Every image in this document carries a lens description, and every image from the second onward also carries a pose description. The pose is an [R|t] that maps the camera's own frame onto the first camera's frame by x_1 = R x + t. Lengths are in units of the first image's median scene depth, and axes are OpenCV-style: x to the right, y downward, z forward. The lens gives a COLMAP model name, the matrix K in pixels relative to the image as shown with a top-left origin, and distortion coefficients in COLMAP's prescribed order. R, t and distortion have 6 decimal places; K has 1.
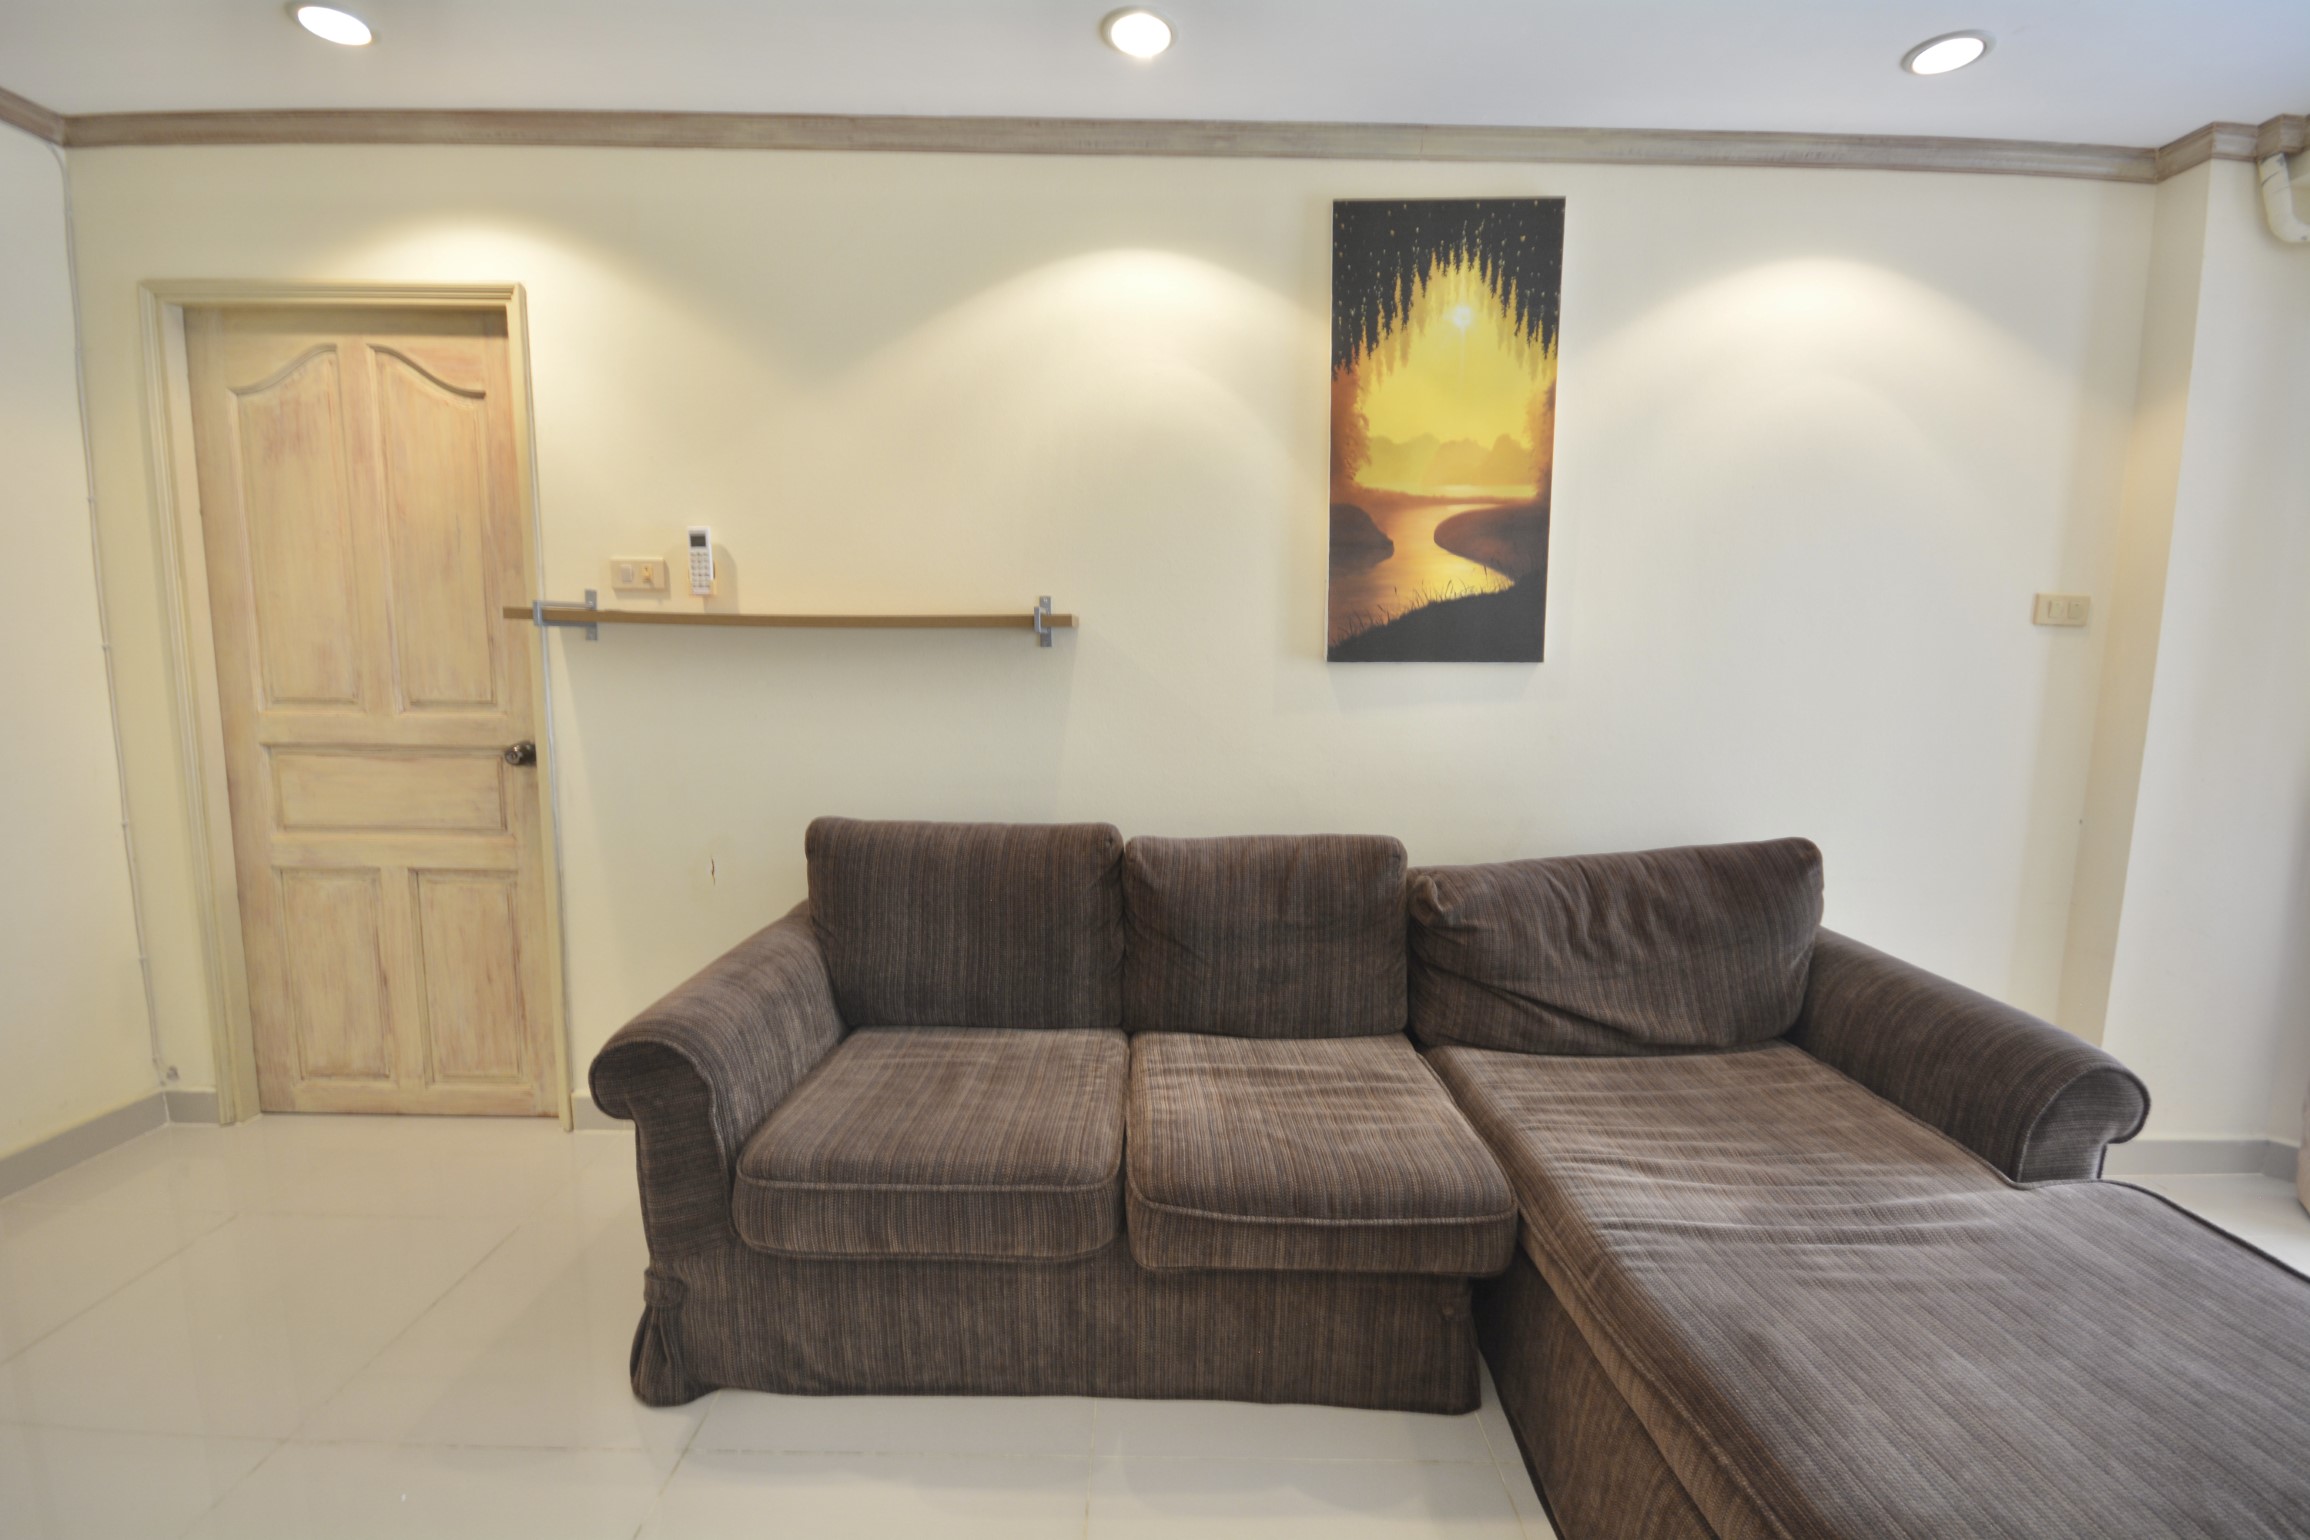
lens RADIAL K [[1023.5, 0, 1160.3], [0, 1023.5, 774.4], [0, 0, 1]] dist [0.003891, -0.008083]
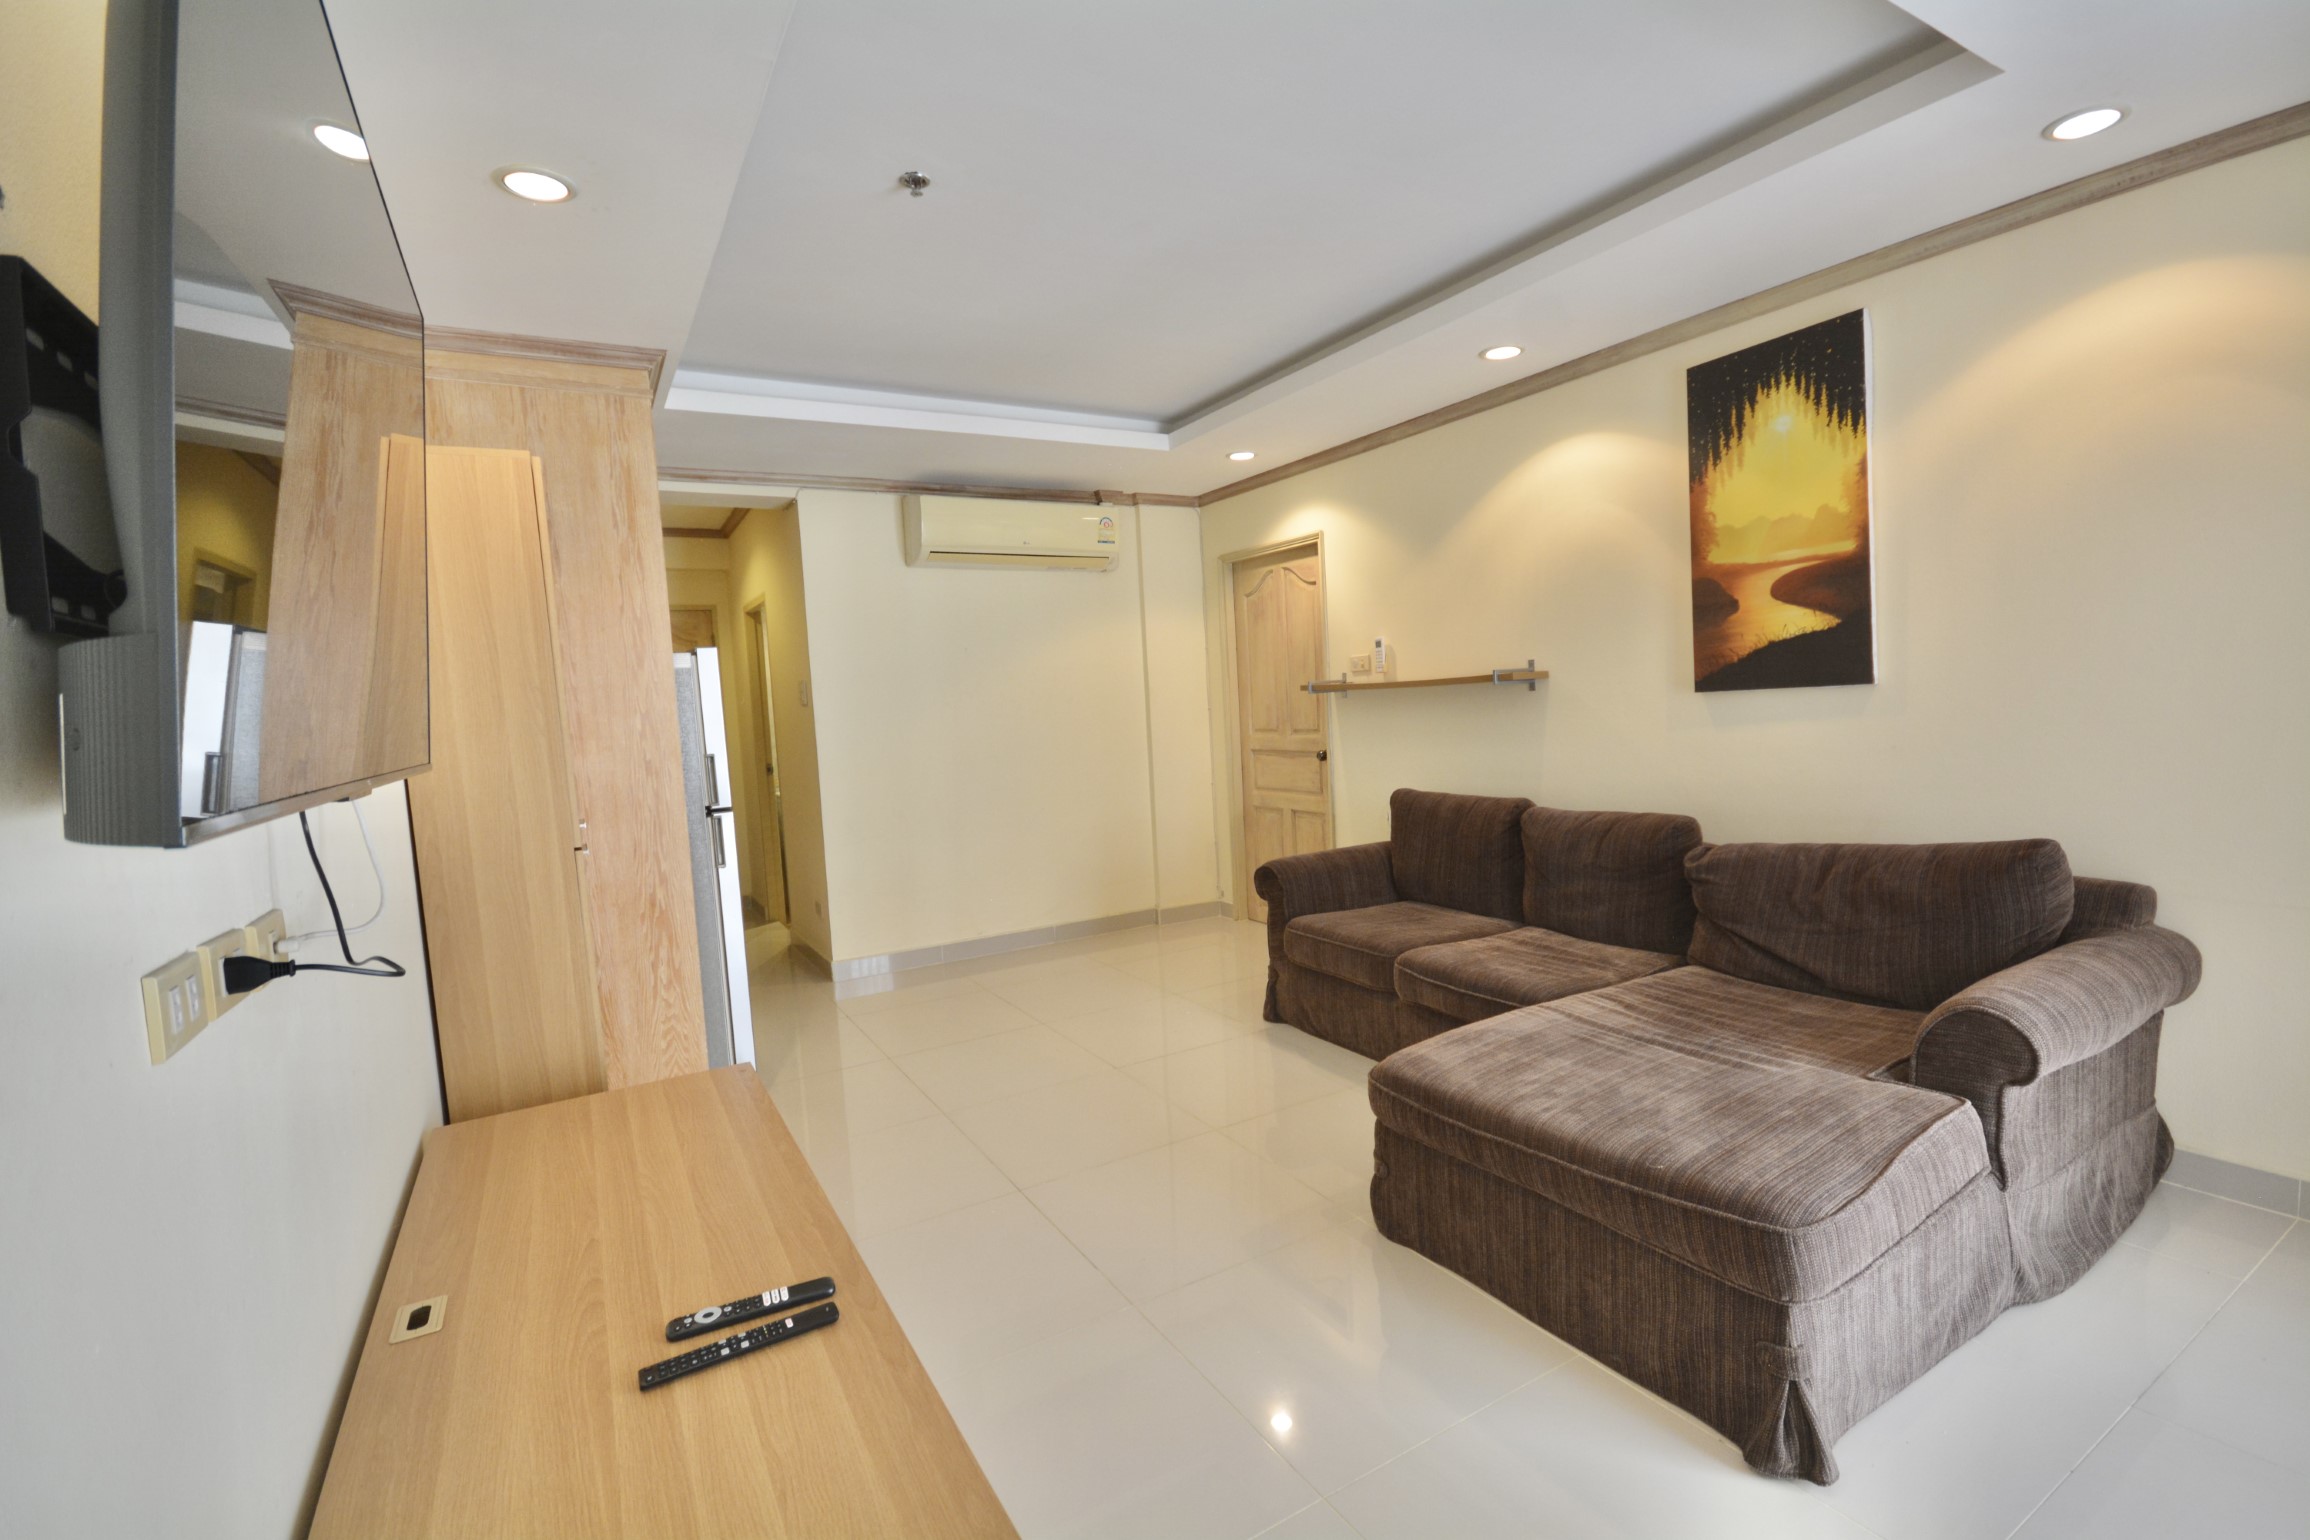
lens RADIAL K [[1023.5, 0, 1153.4], [0, 1023.5, 785.3], [0, 0, 1]] dist [0.003891, -0.008083]
pose [[0.498386, 0.033140, -0.866321, 1.022701], [-0.054378, 0.998497, 0.006913, 0.046631], [0.865248, 0.043663, 0.499439, -0.319356]]
